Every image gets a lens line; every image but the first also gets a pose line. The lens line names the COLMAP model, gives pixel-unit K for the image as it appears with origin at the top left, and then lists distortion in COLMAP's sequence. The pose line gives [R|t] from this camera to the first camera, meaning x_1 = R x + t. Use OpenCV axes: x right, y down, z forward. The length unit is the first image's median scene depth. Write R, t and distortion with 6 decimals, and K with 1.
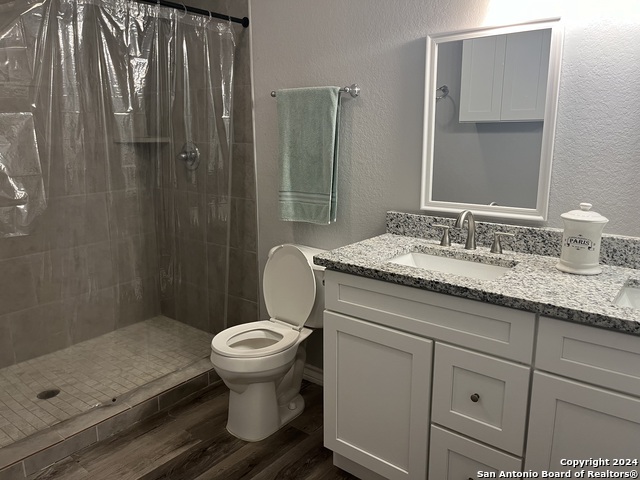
lens RADIAL K [[488.0, 0, 319.8], [0, 488.0, 241.7], [0, 0, 1]] dist [0.072084, -0.101992]
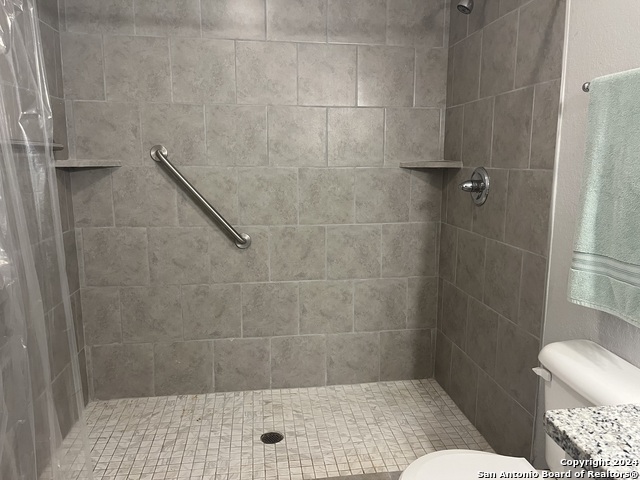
lens RADIAL K [[488.0, 0, 319.9], [0, 488.0, 238.9], [0, 0, 1]] dist [0.072084, -0.101992]
pose [[0.724550, 0.113925, -0.679741, 0.090110], [-0.155508, 0.987835, -0.000198, -0.066860], [0.671449, 0.105849, 0.733452, 0.346917]]
